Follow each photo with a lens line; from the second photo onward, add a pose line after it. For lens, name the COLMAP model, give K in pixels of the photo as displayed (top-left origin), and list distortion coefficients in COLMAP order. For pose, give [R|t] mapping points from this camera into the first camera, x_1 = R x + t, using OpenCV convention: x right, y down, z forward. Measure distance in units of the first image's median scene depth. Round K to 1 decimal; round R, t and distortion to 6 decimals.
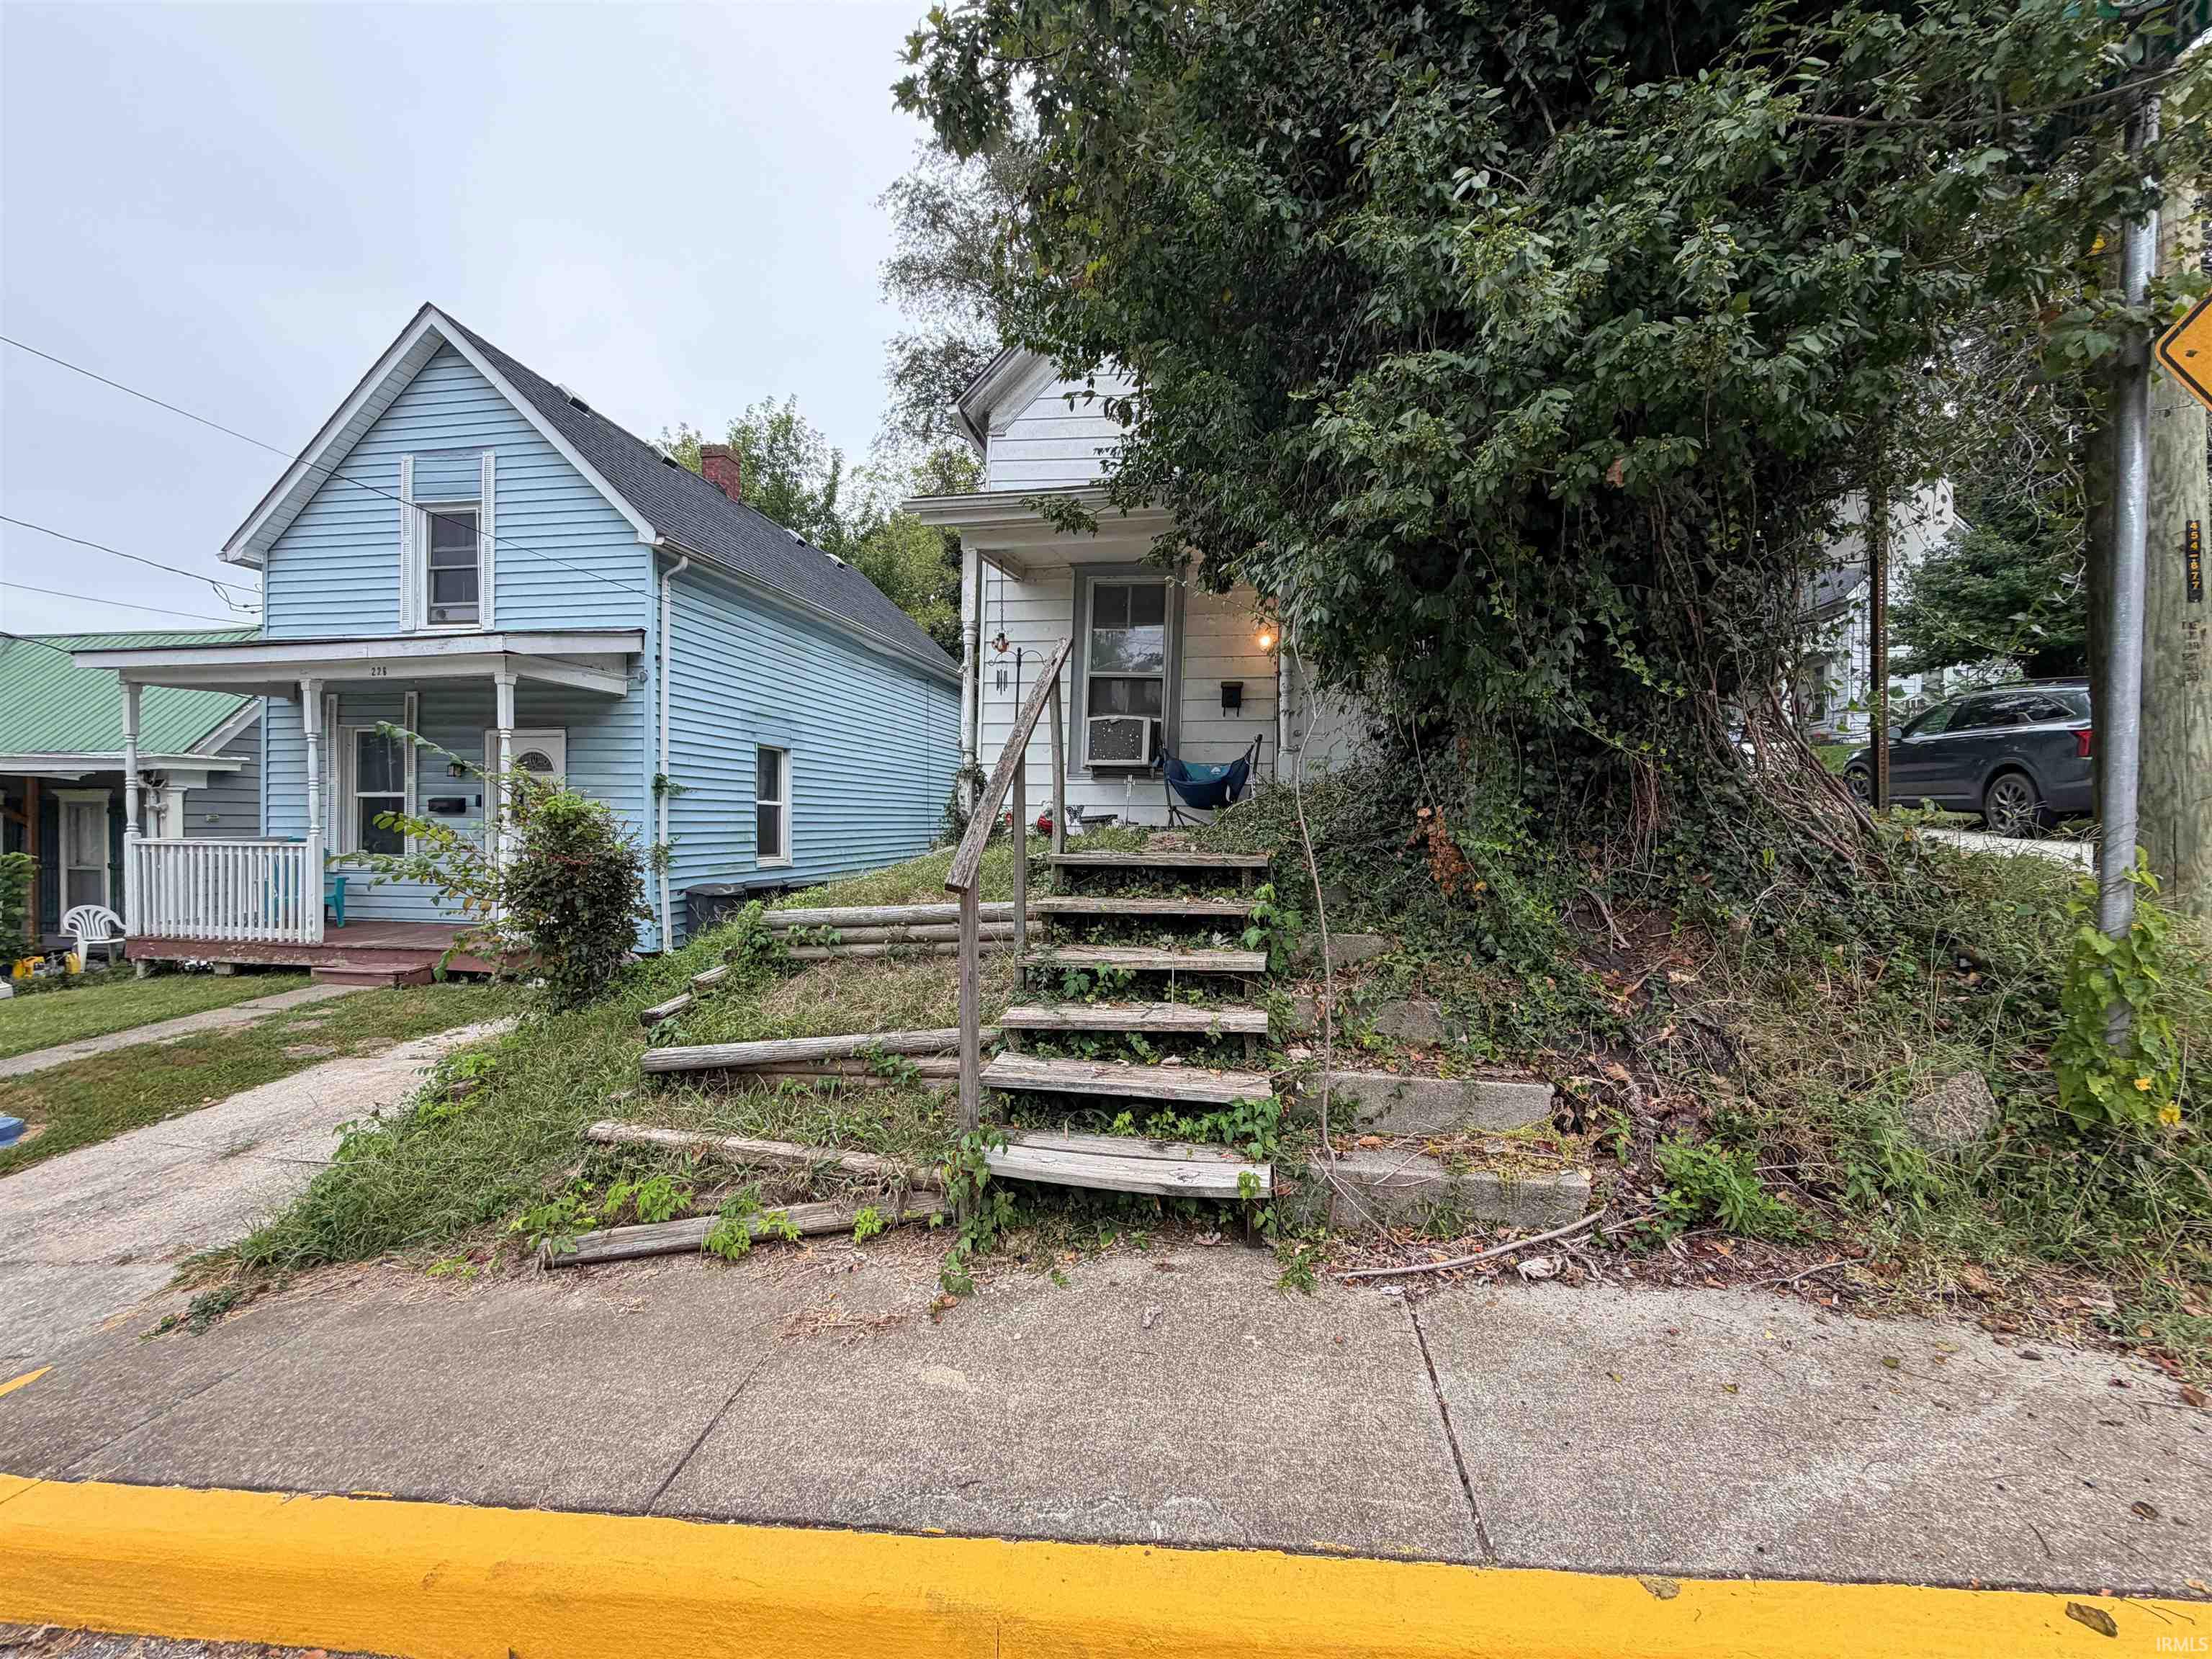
lens RADIAL K [[881.2, 0, 1100.7], [0, 881.2, 828.3], [0, 0, 1]] dist [-0.000048, -0.000091]
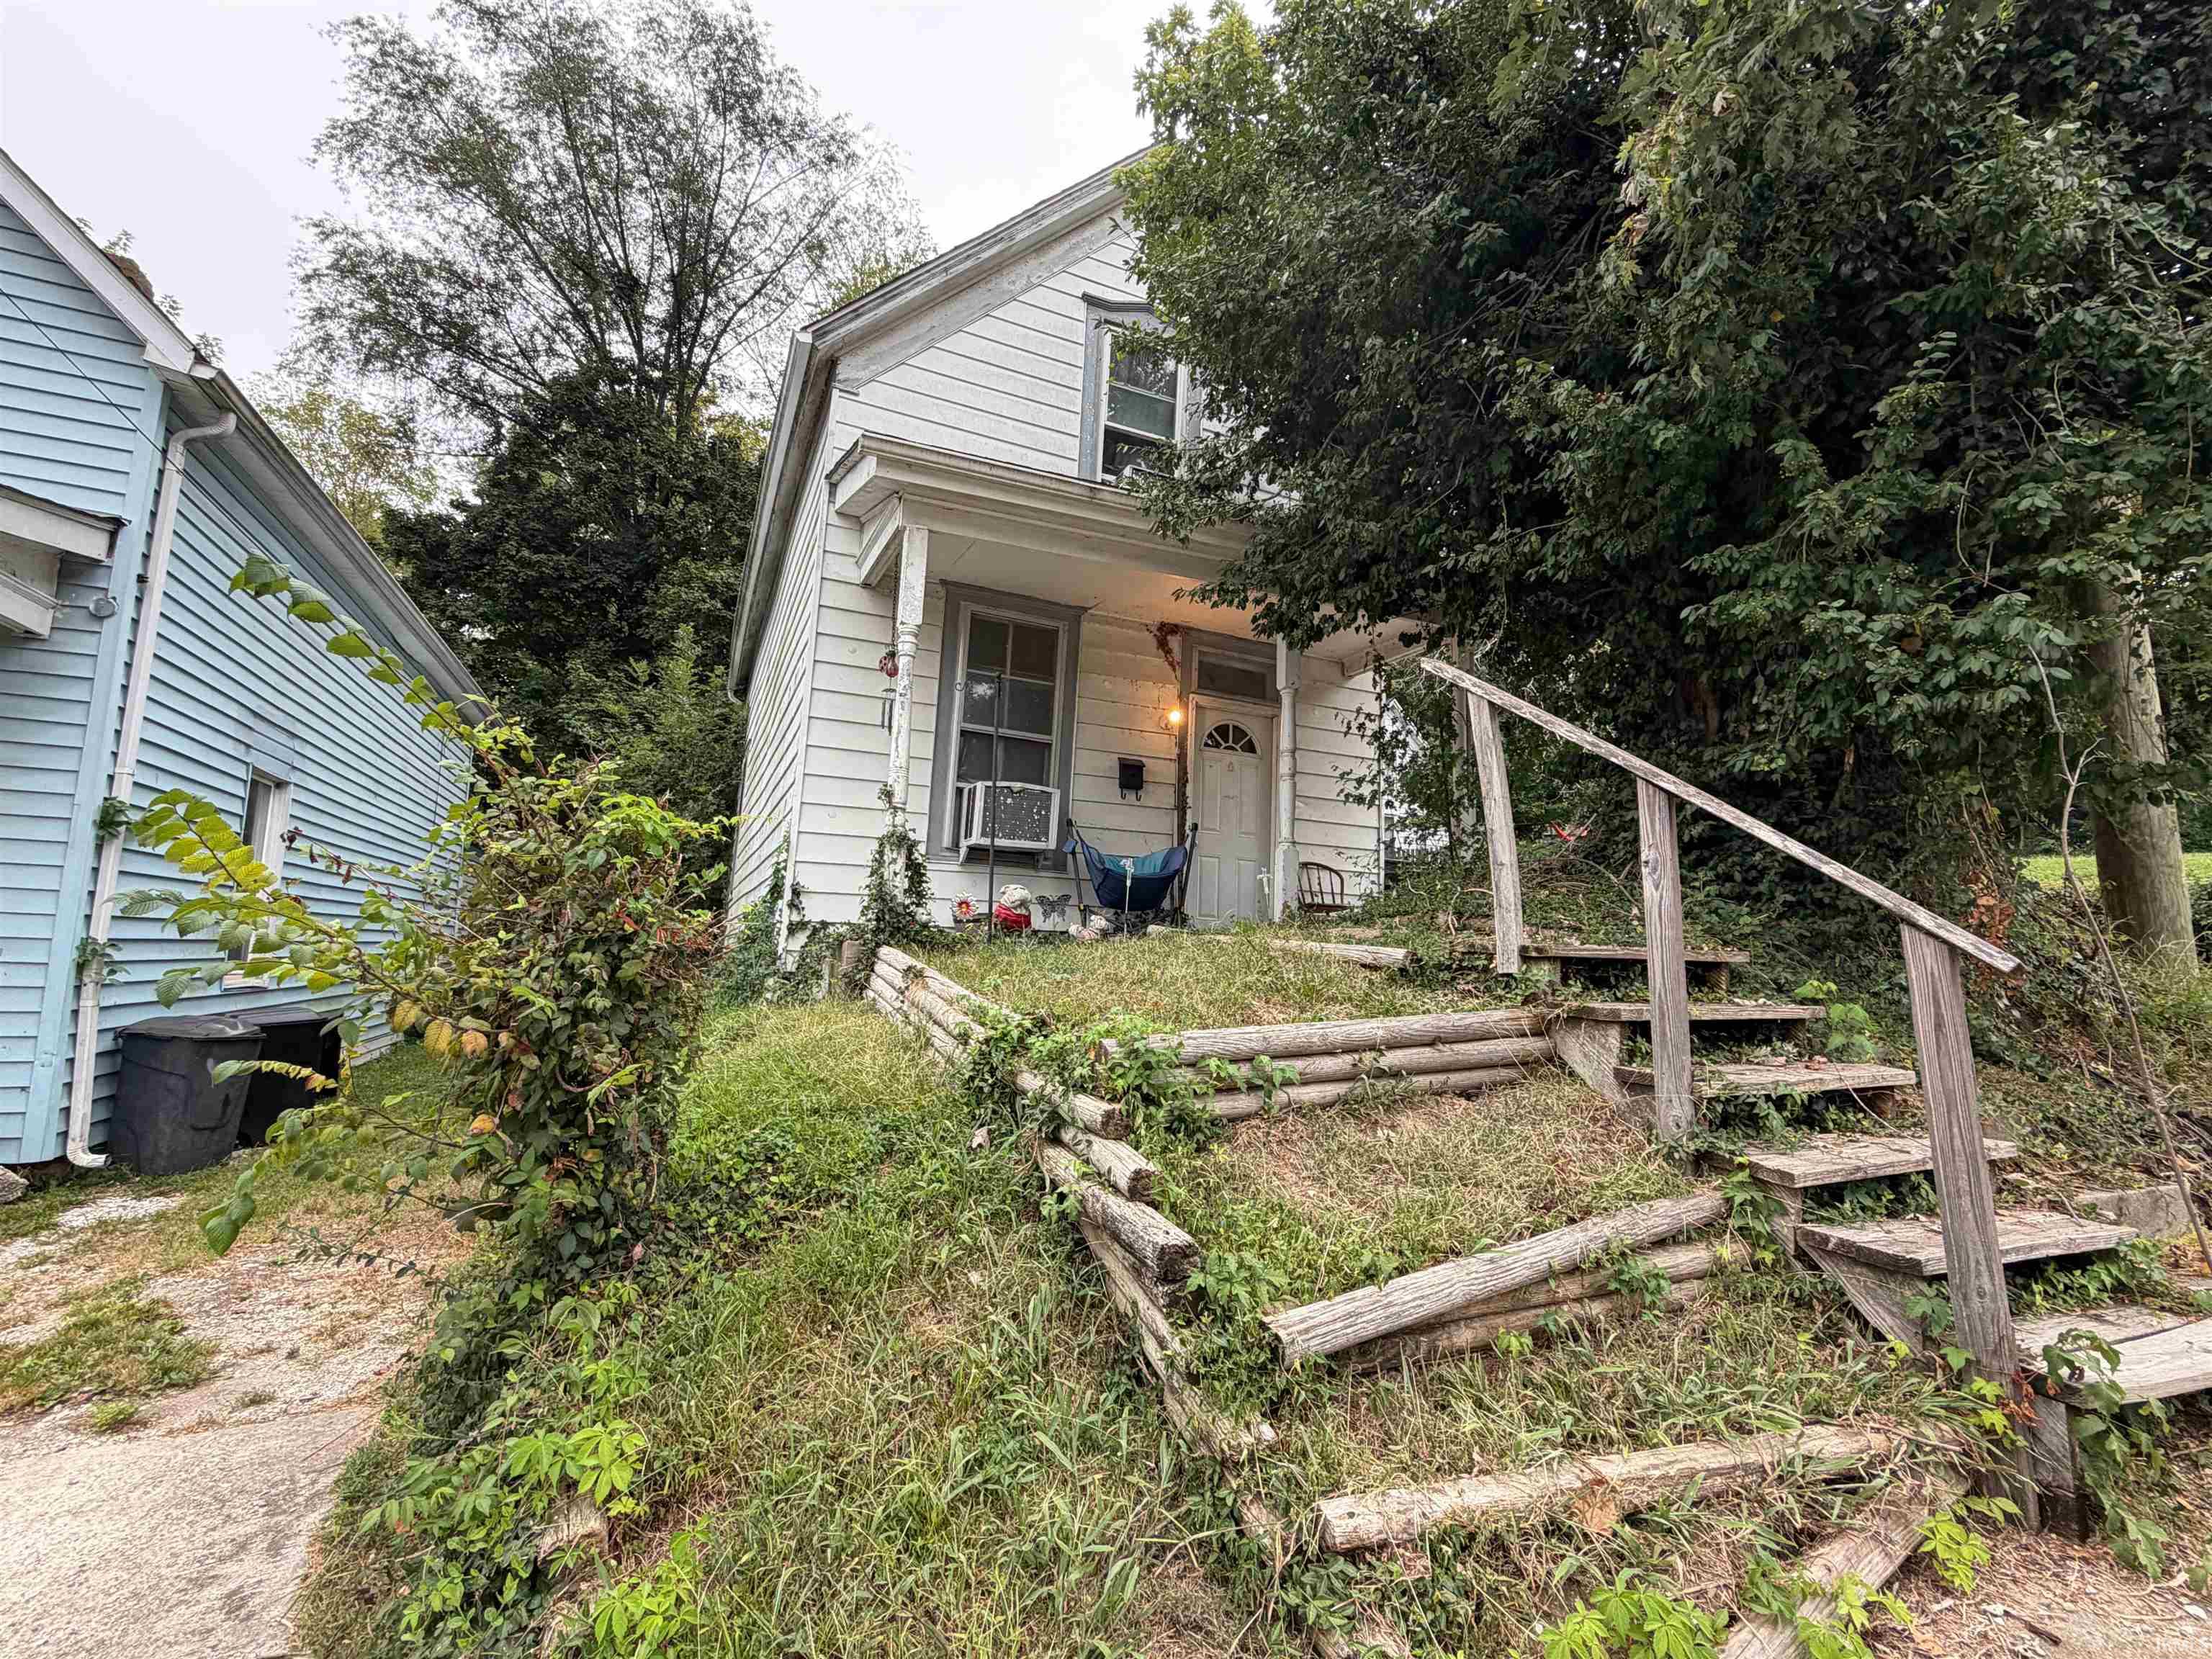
lens RADIAL K [[1001.2, 0, 1106.0], [0, 1001.2, 829.5], [0, 0, 1]] dist [-0.001283, -0.000671]
pose [[0.839812, 0.087236, 0.535822, -0.381795], [-0.019192, 0.991158, -0.131288, 0.024621], [-0.542538, 0.099974, 0.834061, 0.237734]]
